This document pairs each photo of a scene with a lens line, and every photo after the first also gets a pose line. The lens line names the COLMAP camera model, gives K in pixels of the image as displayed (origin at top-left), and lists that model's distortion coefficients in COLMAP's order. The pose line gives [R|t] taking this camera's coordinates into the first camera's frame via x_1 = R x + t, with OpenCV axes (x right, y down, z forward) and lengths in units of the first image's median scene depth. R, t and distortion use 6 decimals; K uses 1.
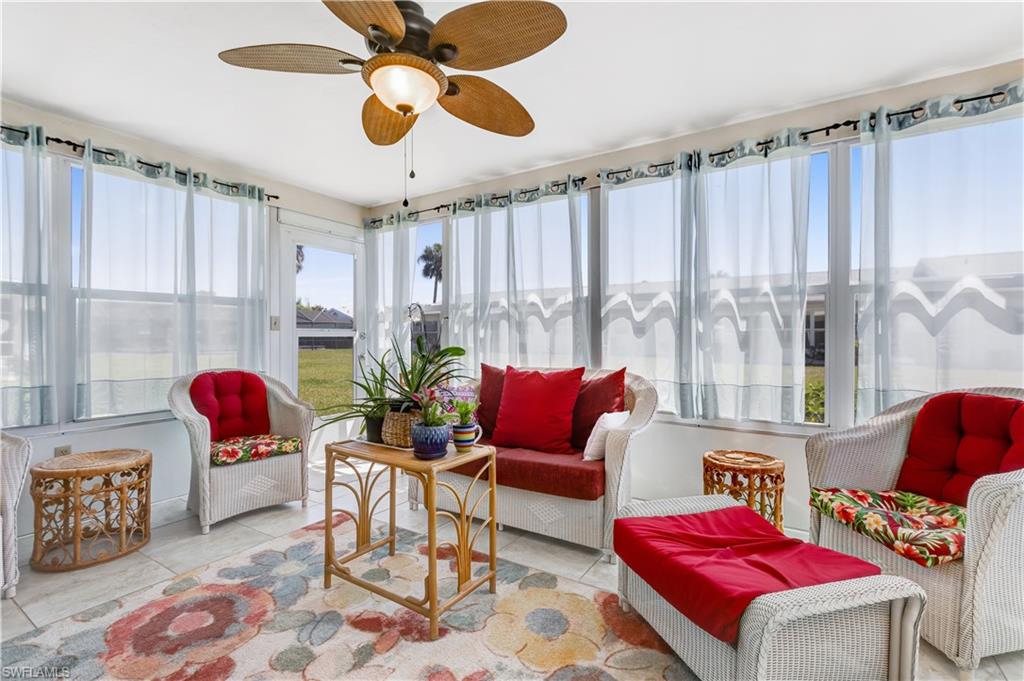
lens RADIAL K [[458.5, 0, 511.3], [0, 458.5, 336.6], [0, 0, 1]] dist [-0.002552, 0.000263]
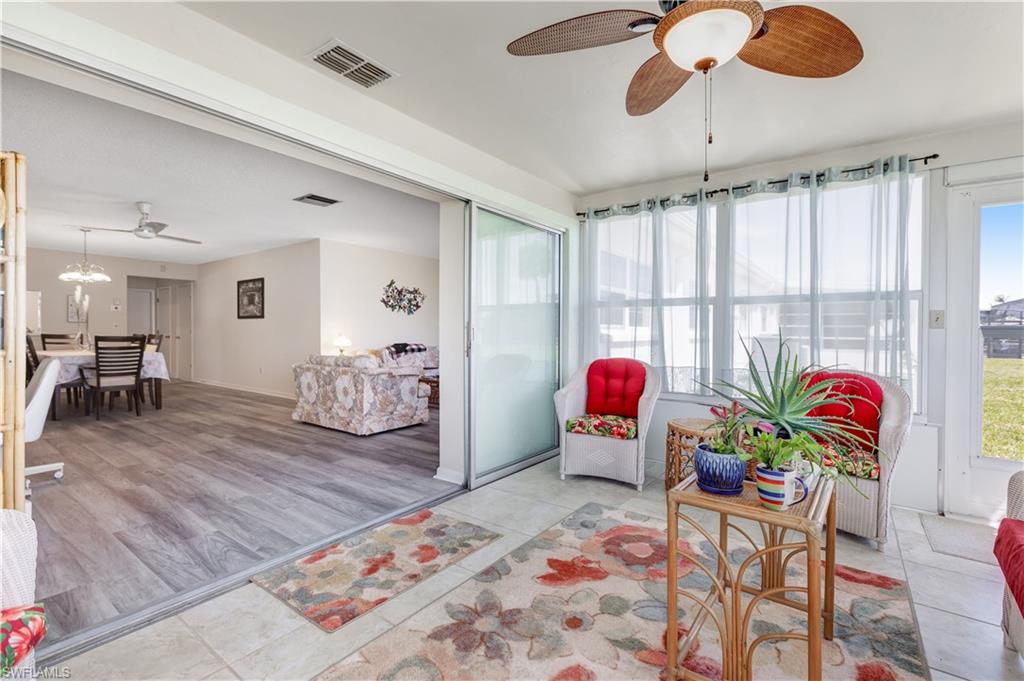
lens RADIAL K [[458.5, 0, 511.9], [0, 458.5, 338.0], [0, 0, 1]] dist [-0.002552, 0.000263]
pose [[-0.070025, 0.017412, -0.997393, 0.412079], [-0.010626, 0.999778, 0.018200, -0.005588], [0.997489, 0.011873, -0.069824, 0.462714]]
